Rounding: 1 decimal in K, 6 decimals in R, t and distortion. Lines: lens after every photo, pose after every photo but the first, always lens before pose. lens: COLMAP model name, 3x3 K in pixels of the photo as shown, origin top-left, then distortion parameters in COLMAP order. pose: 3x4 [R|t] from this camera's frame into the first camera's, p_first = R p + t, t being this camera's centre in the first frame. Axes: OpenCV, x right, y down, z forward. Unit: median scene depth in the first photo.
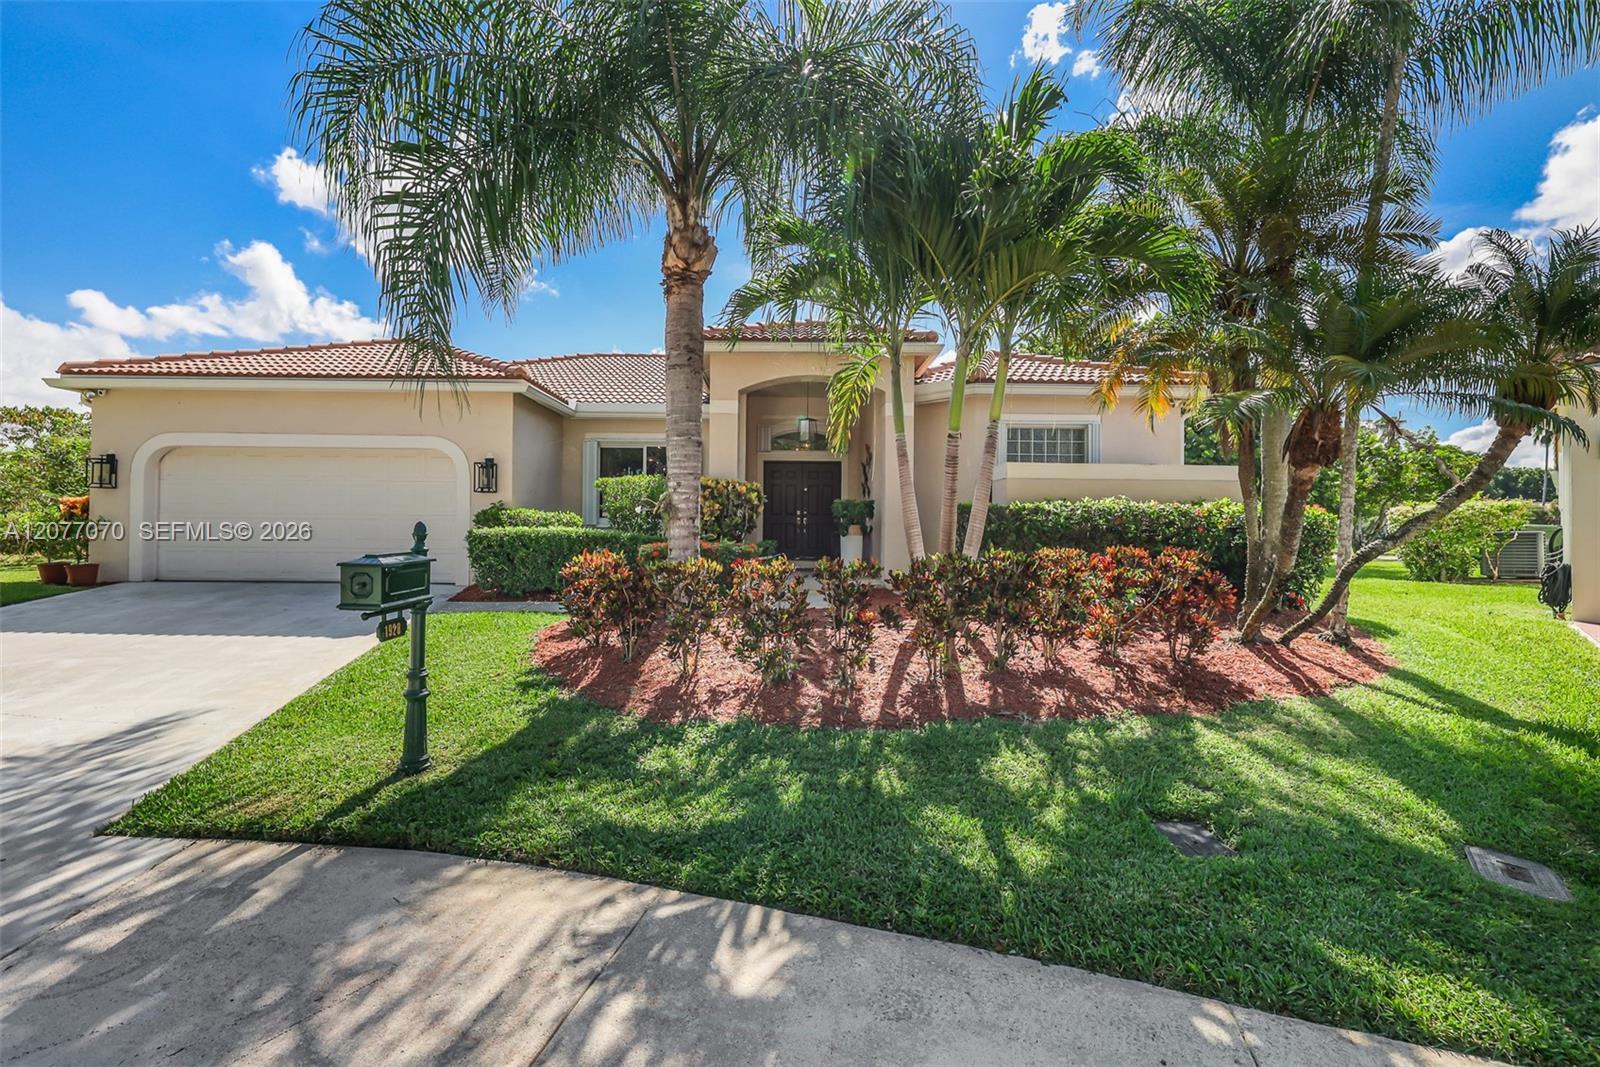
lens RADIAL K [[689.4, 0, 800.5], [0, 689.4, 538.0], [0, 0, 1]] dist [0.000103, 0.000043]
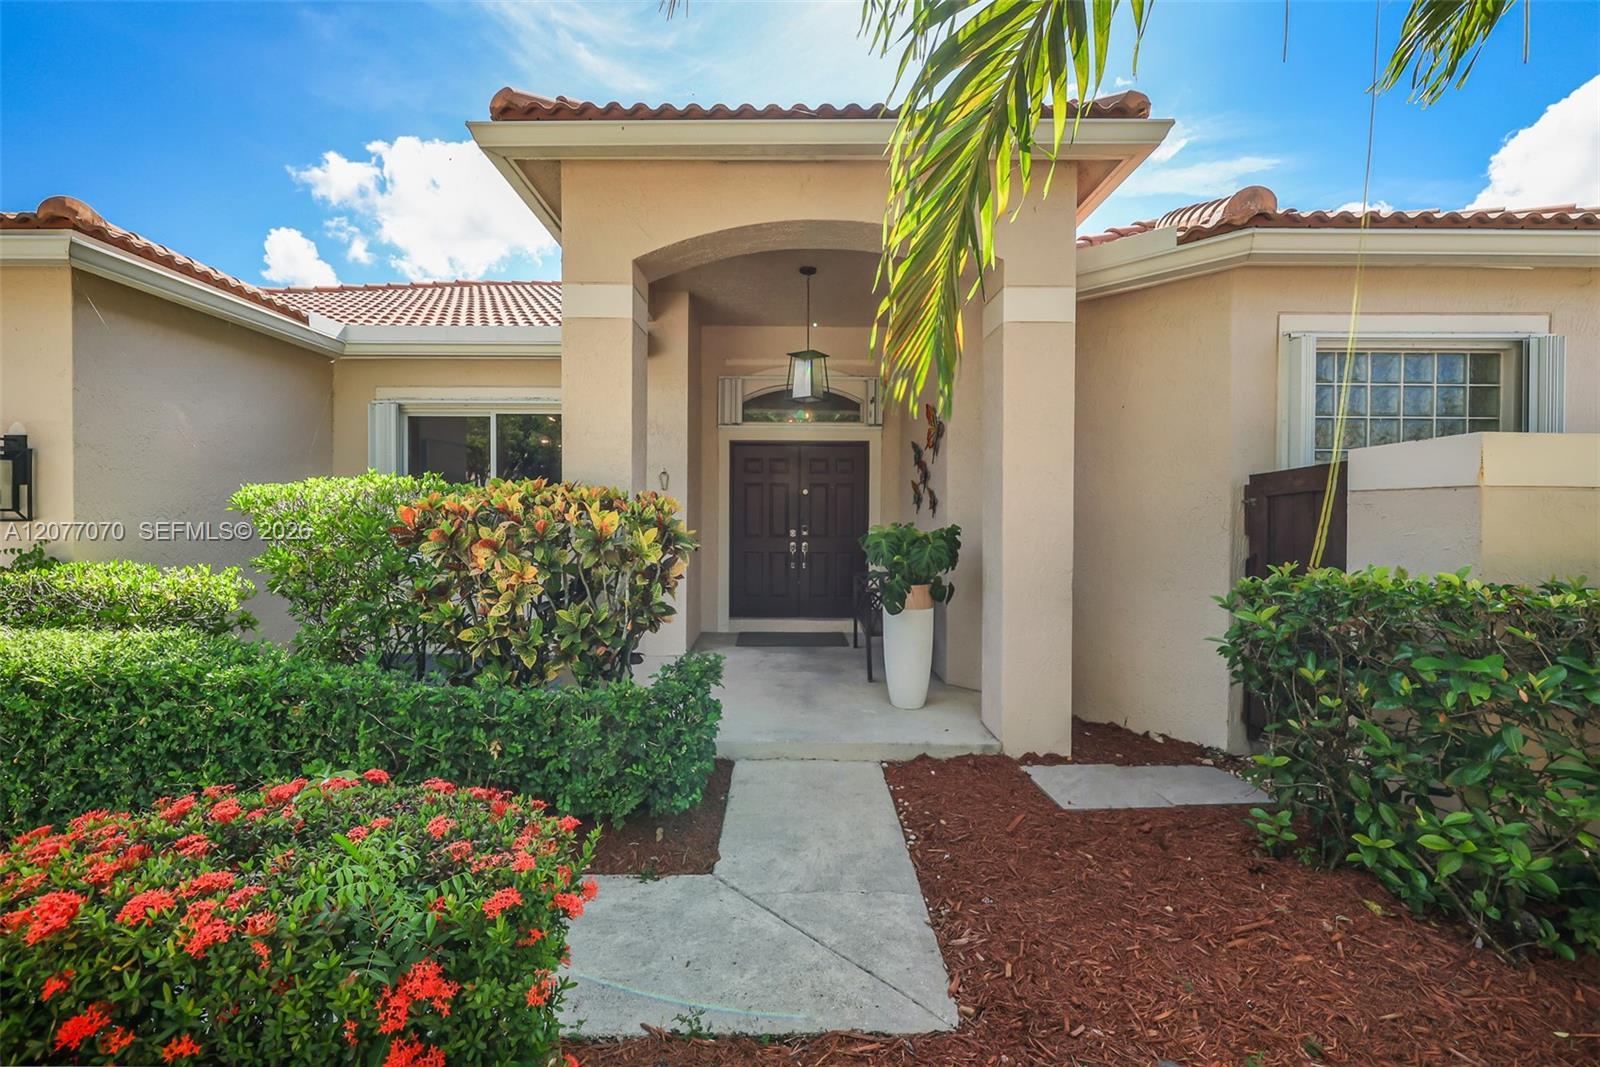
lens RADIAL K [[689.4, 0, 786.8], [0, 689.4, 533.7], [0, 0, 1]] dist [0.000103, 0.000043]
pose [[0.999729, -0.003891, -0.022949, 0.010543], [0.004238, 0.999877, 0.015097, -0.095102], [0.022887, -0.015190, 0.999623, 0.927487]]
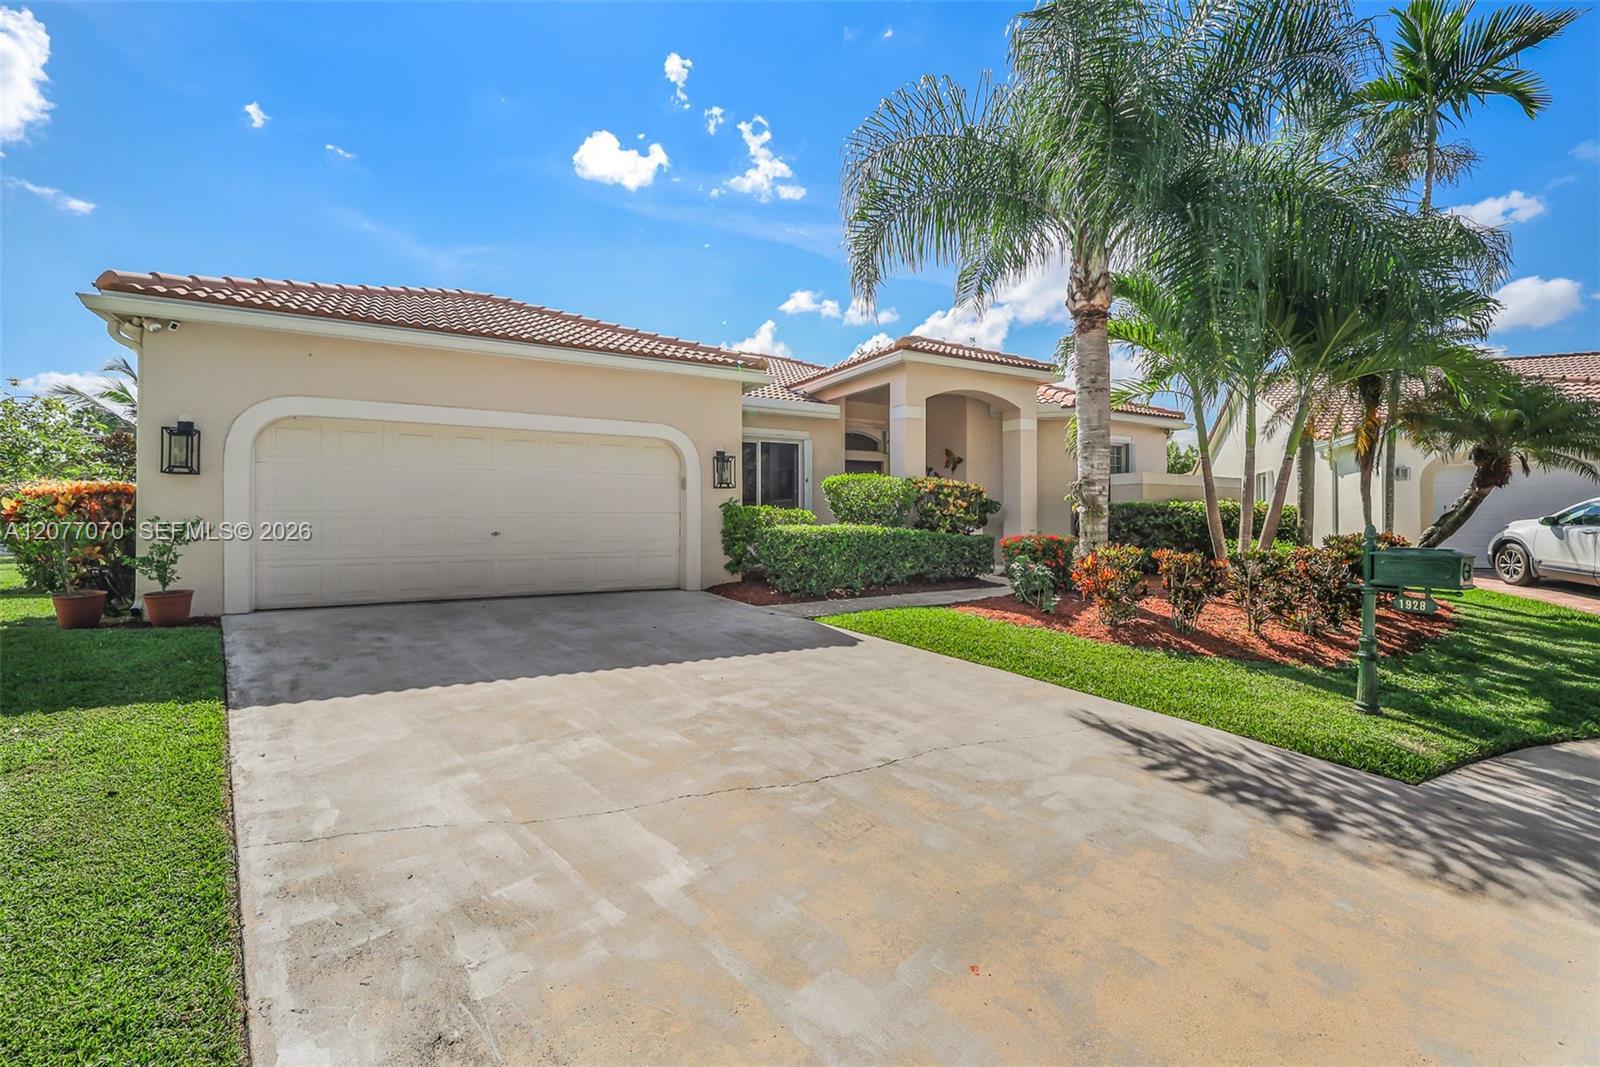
lens RADIAL K [[689.4, 0, 797.1], [0, 689.4, 528.5], [0, 0, 1]] dist [0.000103, 0.000043]
pose [[0.867743, -0.015460, 0.496772, -1.281551], [0.013012, 0.999880, 0.008388, -0.028246], [-0.496842, -0.000815, 0.867841, 0.231708]]
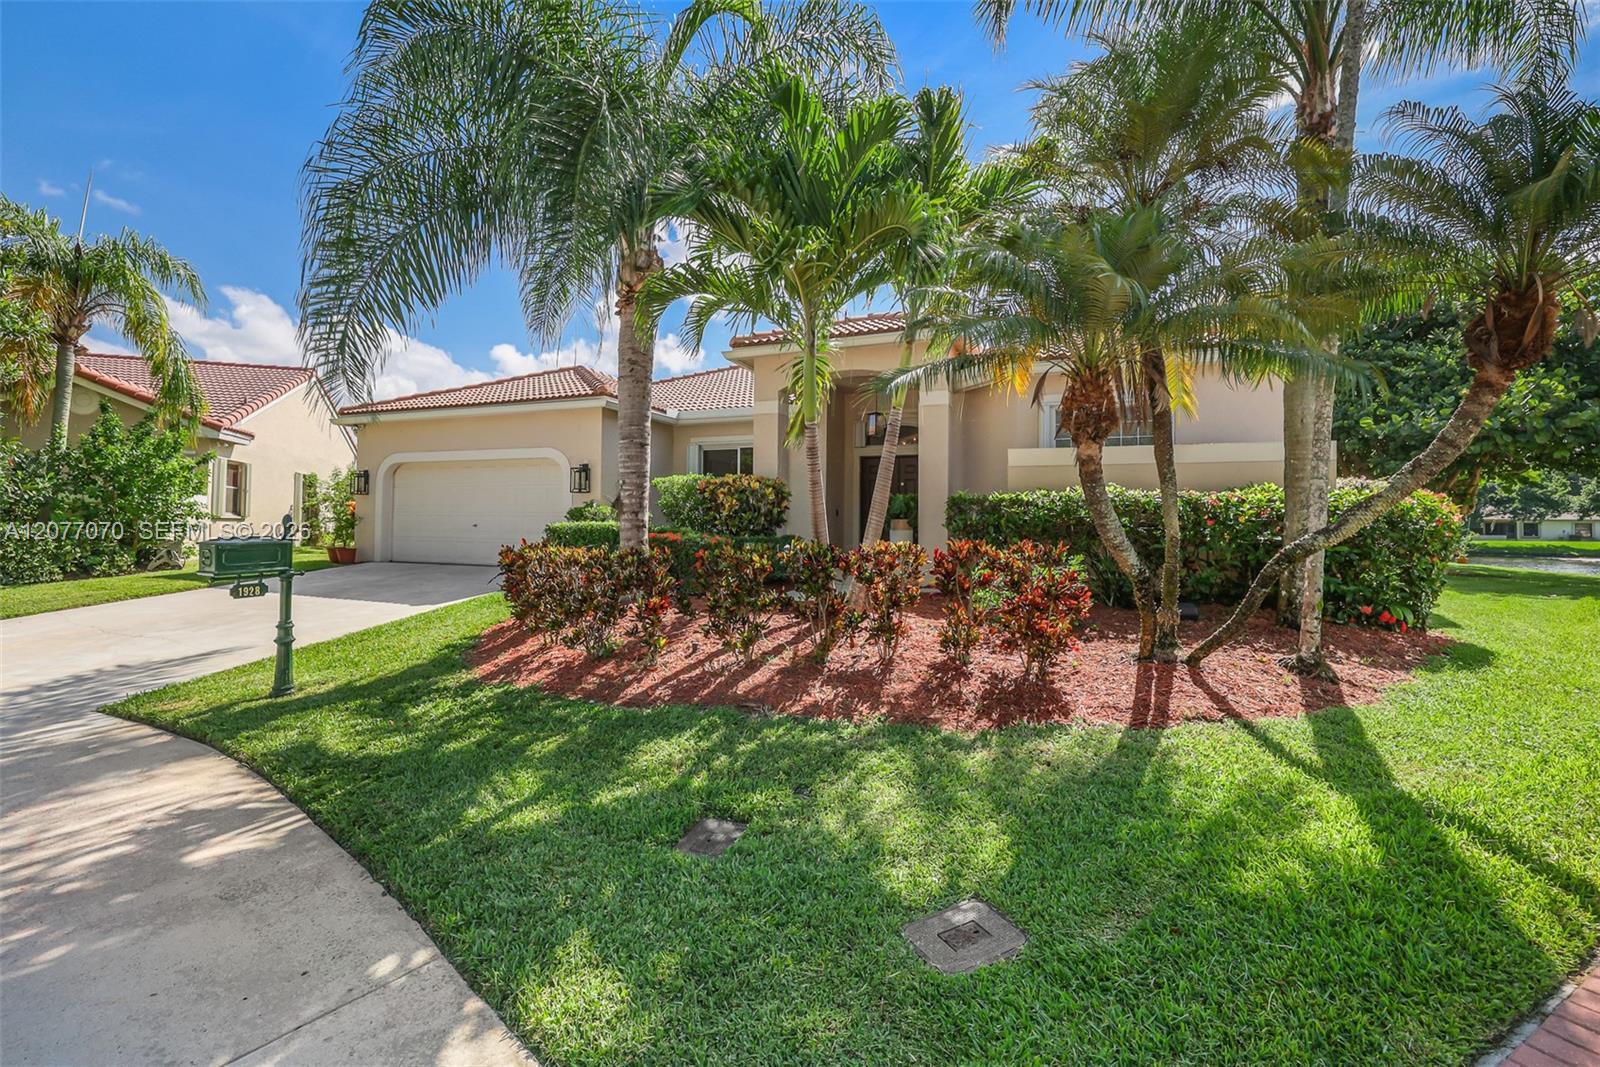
lens RADIAL K [[689.4, 0, 789.6], [0, 689.4, 523.3], [0, 0, 1]] dist [0.000103, 0.000043]
pose [[0.920483, -0.000578, -0.390782, 0.514452], [-0.005885, 0.999865, -0.015340, 0.004932], [0.390738, 0.016419, 0.920355, 0.069972]]
